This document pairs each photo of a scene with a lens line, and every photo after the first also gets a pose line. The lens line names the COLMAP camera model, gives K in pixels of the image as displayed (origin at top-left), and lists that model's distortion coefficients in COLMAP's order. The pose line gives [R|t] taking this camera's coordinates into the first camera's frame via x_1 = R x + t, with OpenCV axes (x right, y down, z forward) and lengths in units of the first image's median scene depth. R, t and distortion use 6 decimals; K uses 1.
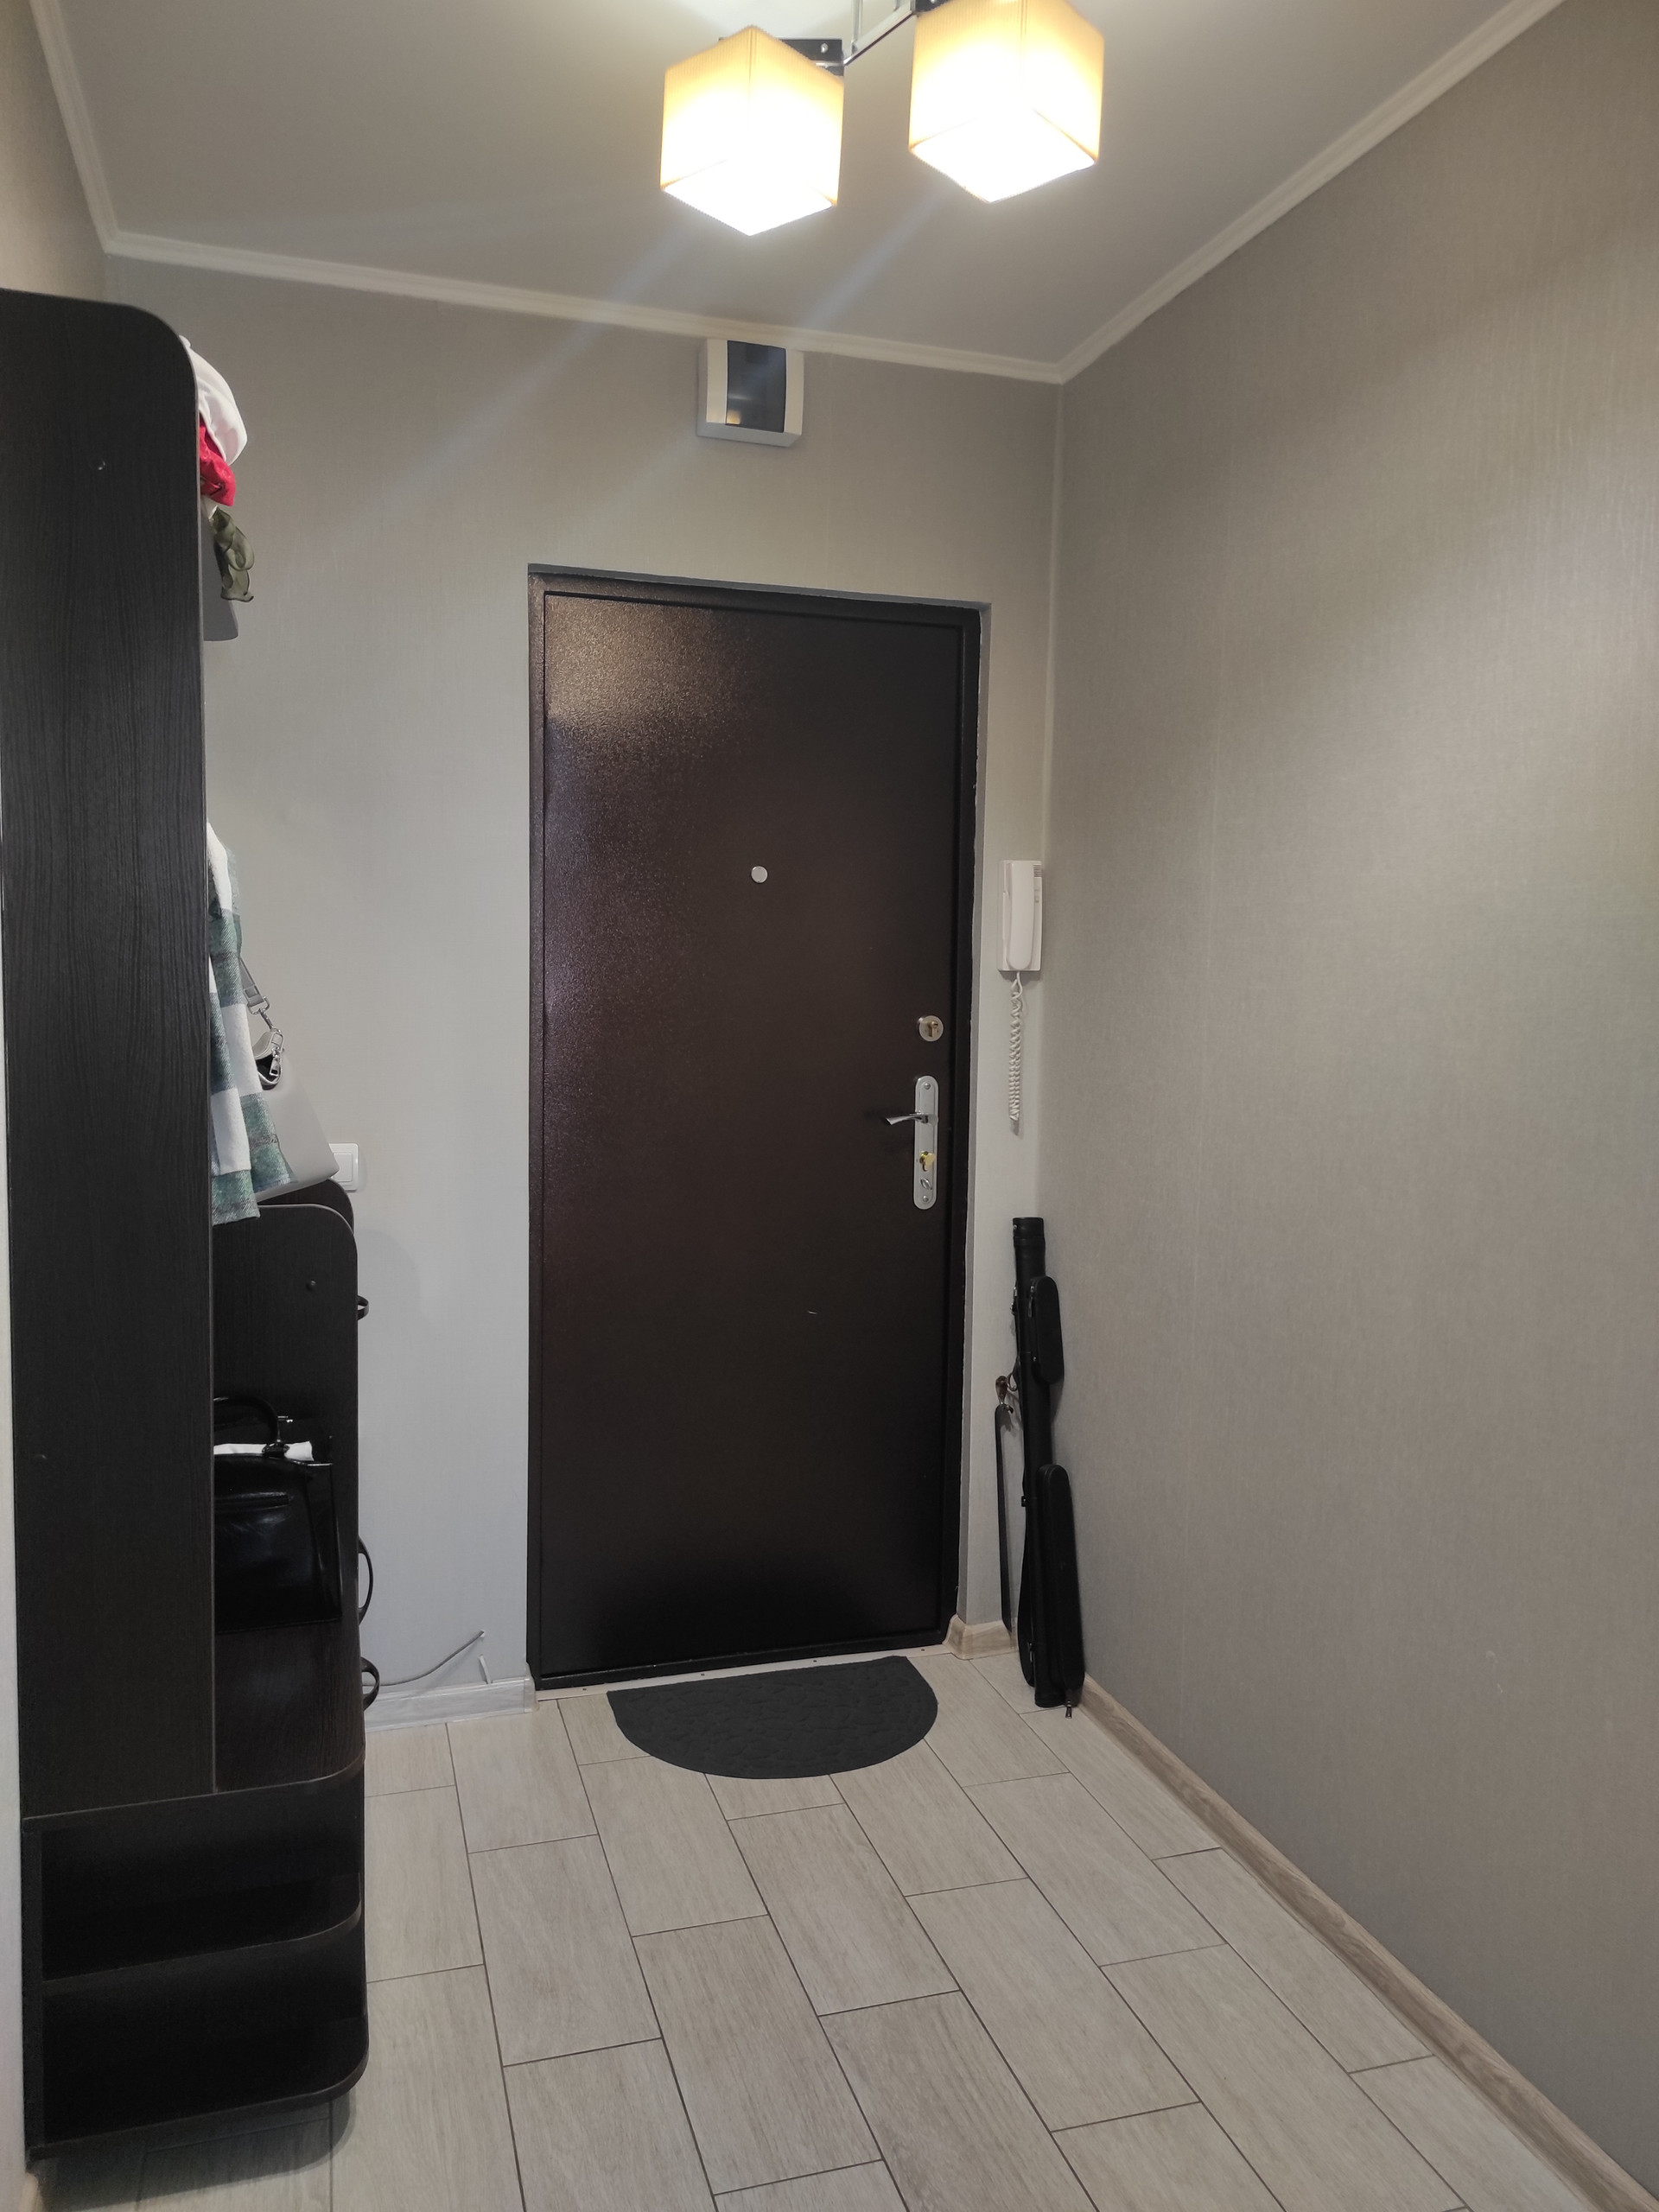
lens RADIAL K [[1659.3, 0, 830.7], [0, 1659.3, 1104.9], [0, 0, 1]] dist [0.036267, -0.026548]
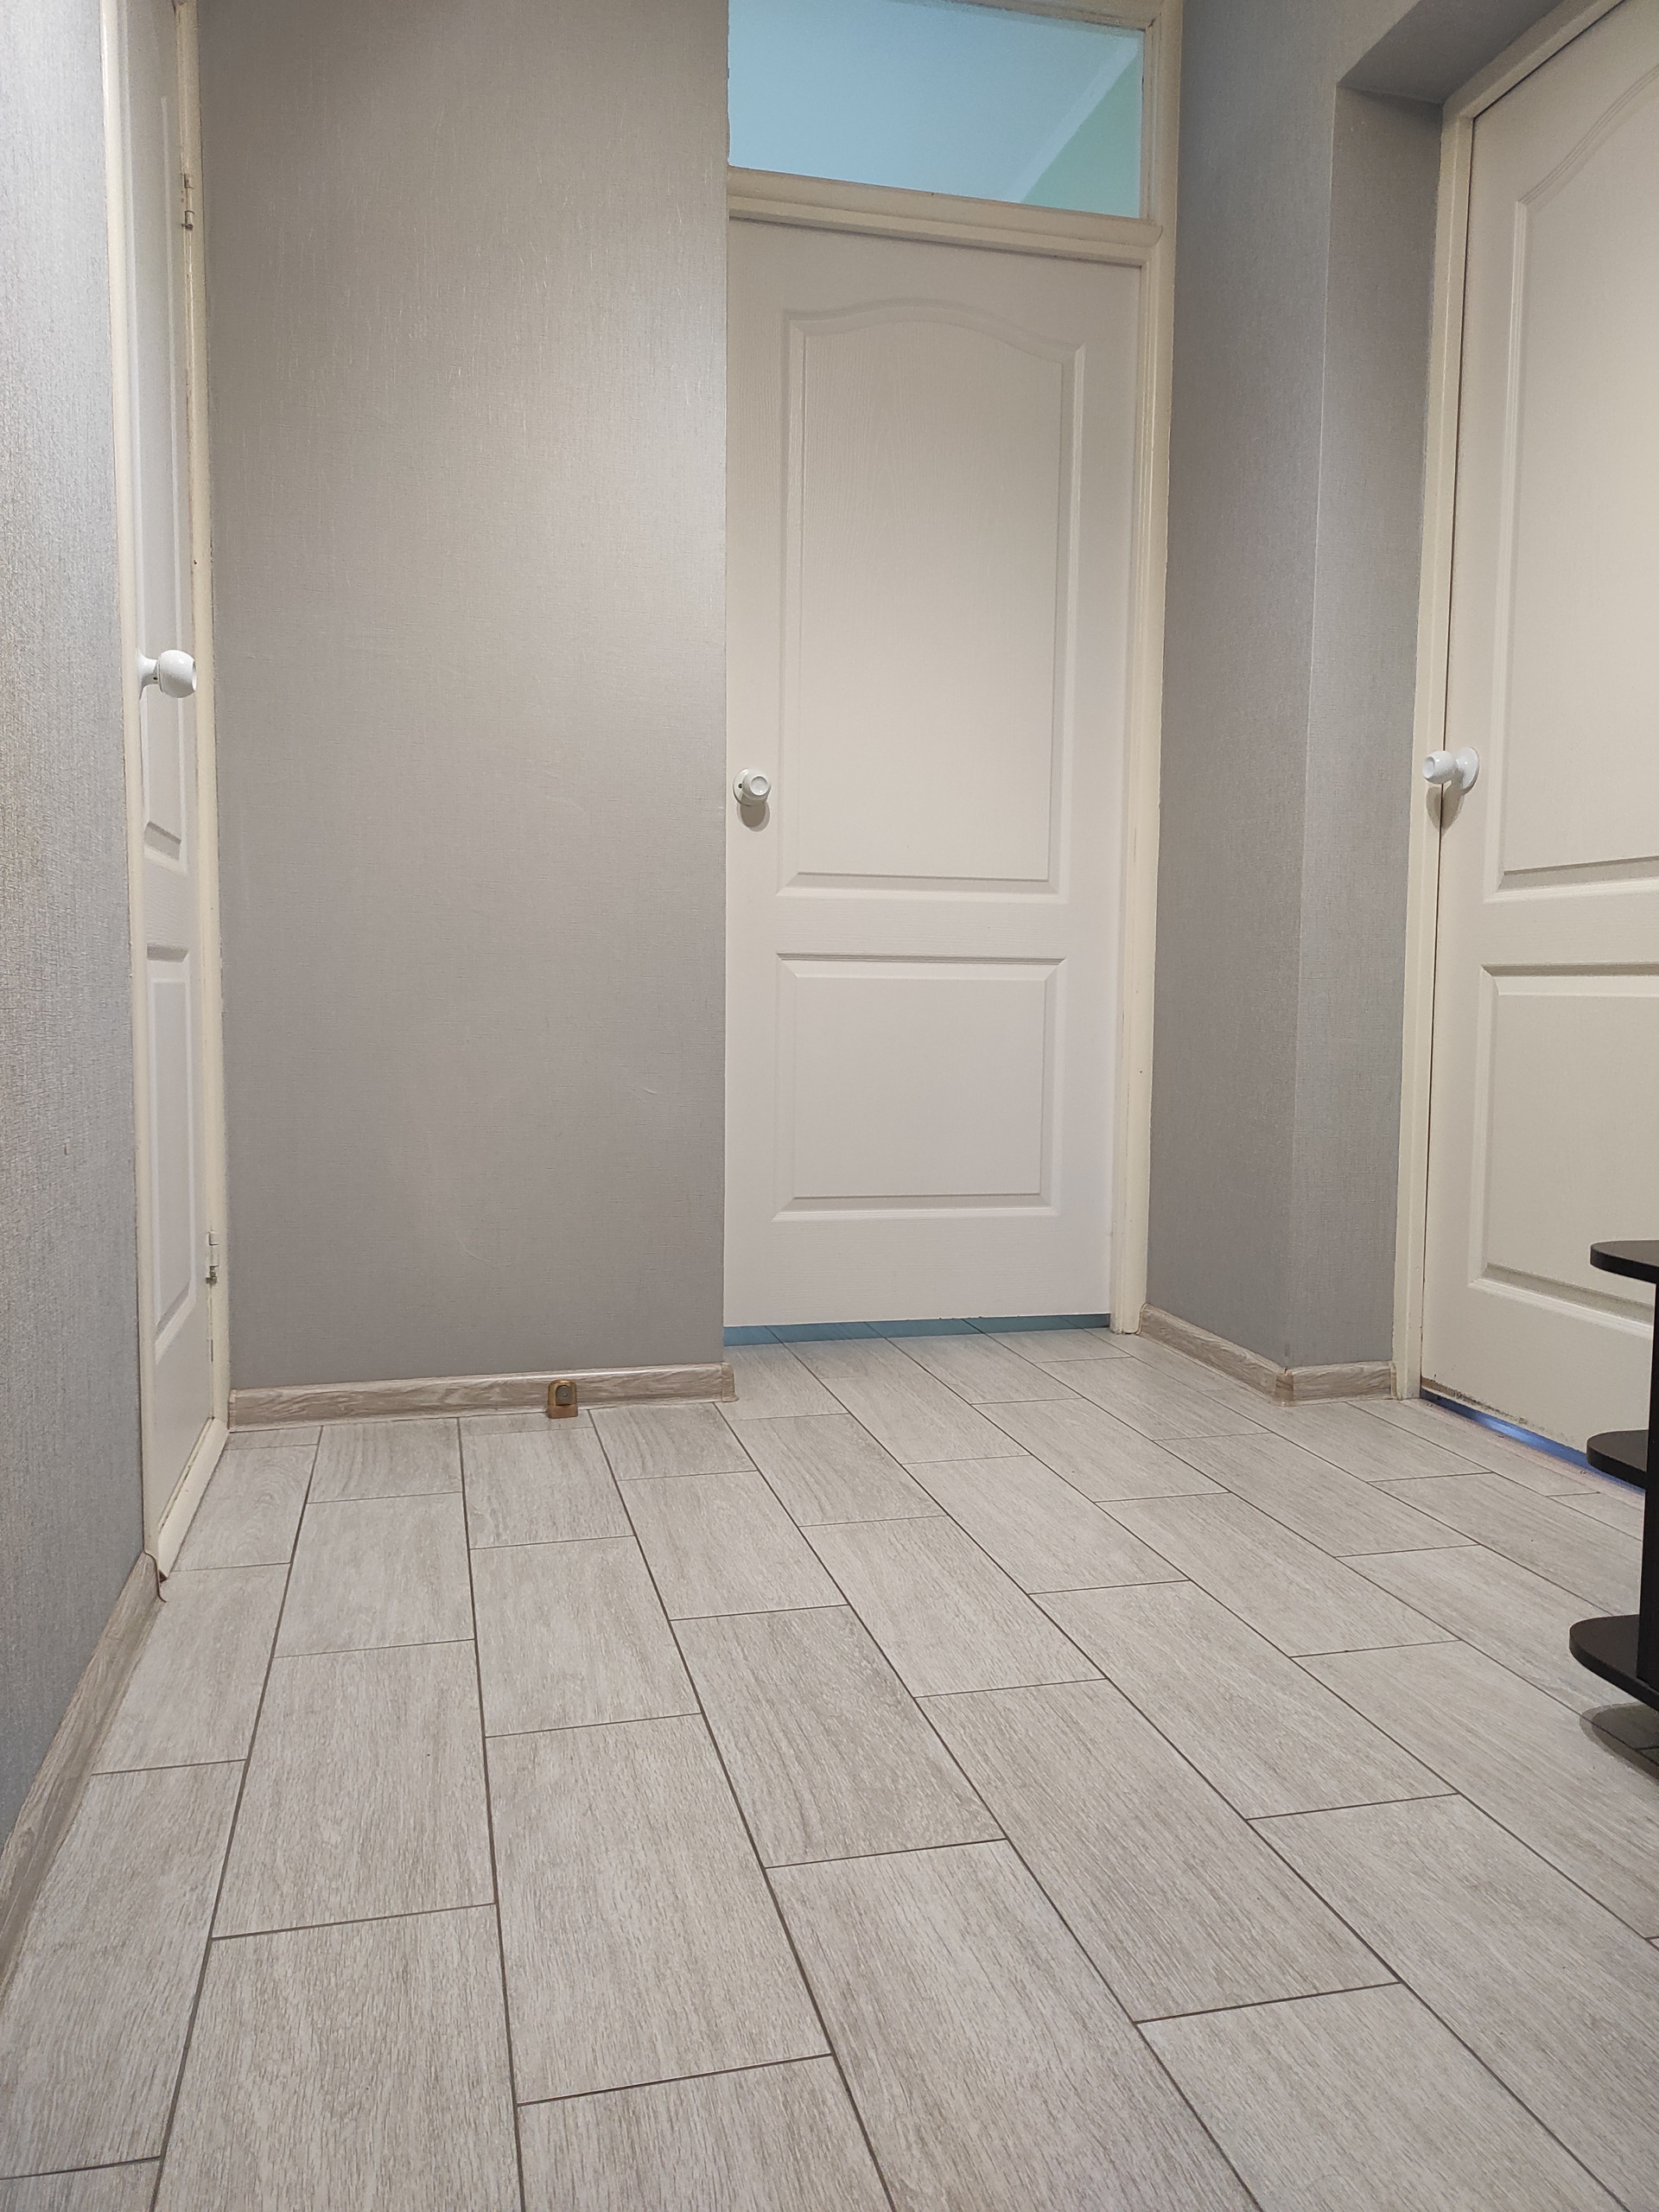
lens RADIAL K [[1659.3, 0, 831.4], [0, 1659.3, 1107.7], [0, 0, 1]] dist [0.036267, -0.026548]
pose [[-0.998066, -0.029099, 0.054924, 0.030992], [-0.019972, 0.986924, 0.159944, 0.181738], [-0.058860, 0.158538, -0.985597, 1.575096]]
